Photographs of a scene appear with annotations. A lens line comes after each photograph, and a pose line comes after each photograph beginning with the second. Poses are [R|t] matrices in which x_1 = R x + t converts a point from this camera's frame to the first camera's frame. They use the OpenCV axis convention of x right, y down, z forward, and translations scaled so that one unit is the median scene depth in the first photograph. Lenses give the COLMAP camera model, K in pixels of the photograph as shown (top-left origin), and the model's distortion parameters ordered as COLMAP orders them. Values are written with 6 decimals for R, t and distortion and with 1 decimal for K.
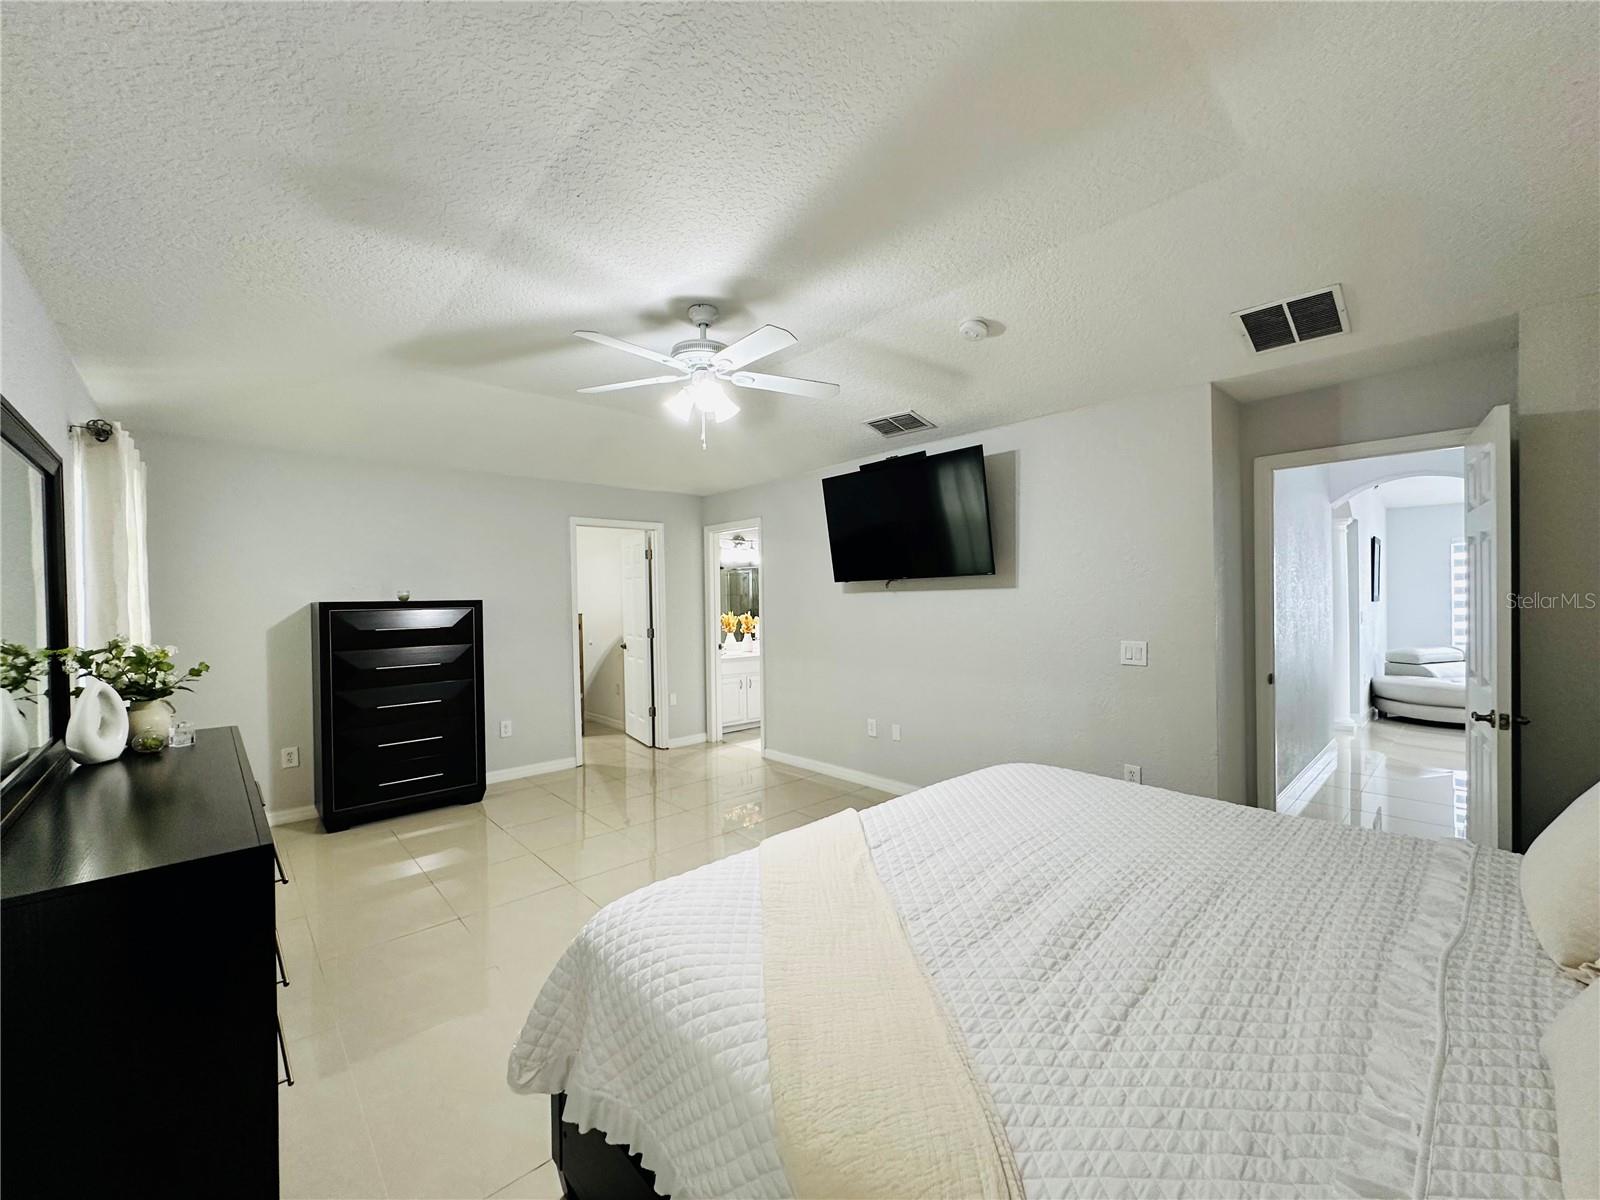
lens RADIAL K [[638.6, 0, 802.3], [0, 638.6, 598.6], [0, 0, 1]] dist [-0.002098, -0.000366]
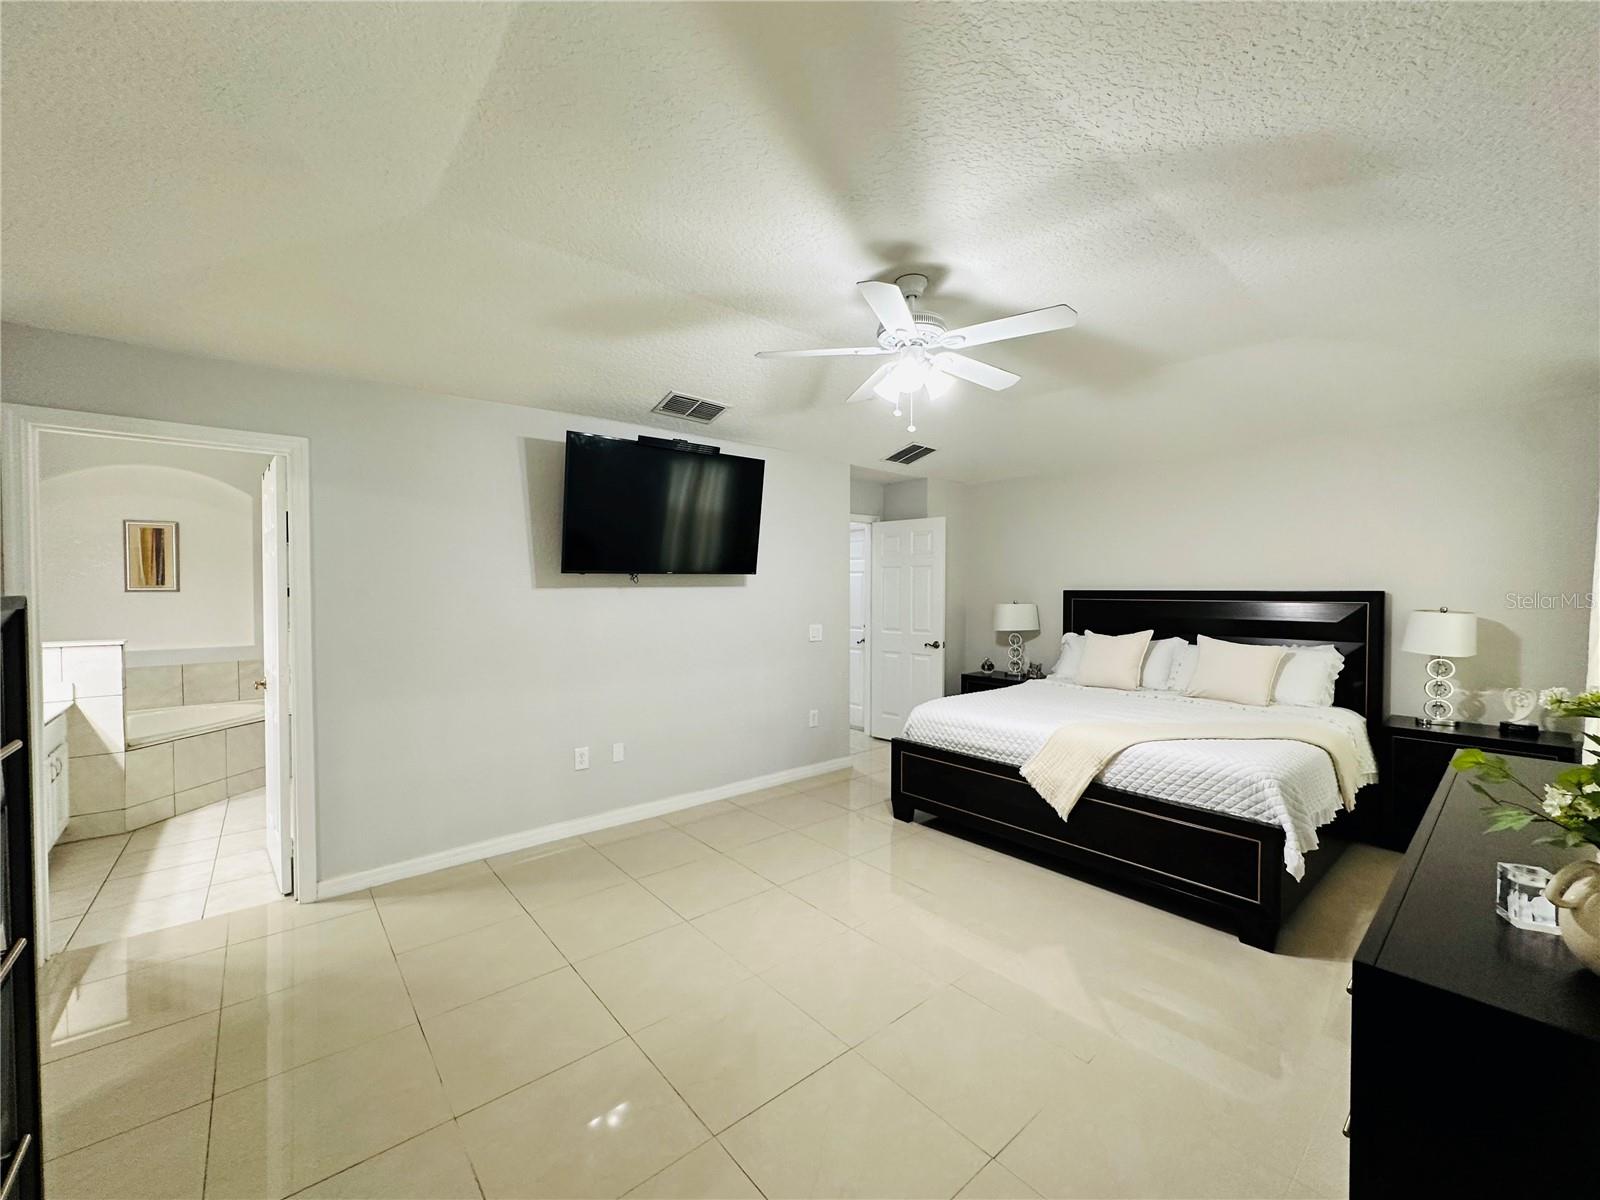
lens RADIAL K [[638.6, 0, 802.3], [0, 638.6, 598.6], [0, 0, 1]] dist [-0.002098, -0.000366]
pose [[0.041081, 0.001113, 0.999155, -0.780247], [0.002686, 0.999996, -0.001225, 0.006297], [-0.999152, 0.002734, 0.041078, 0.808776]]
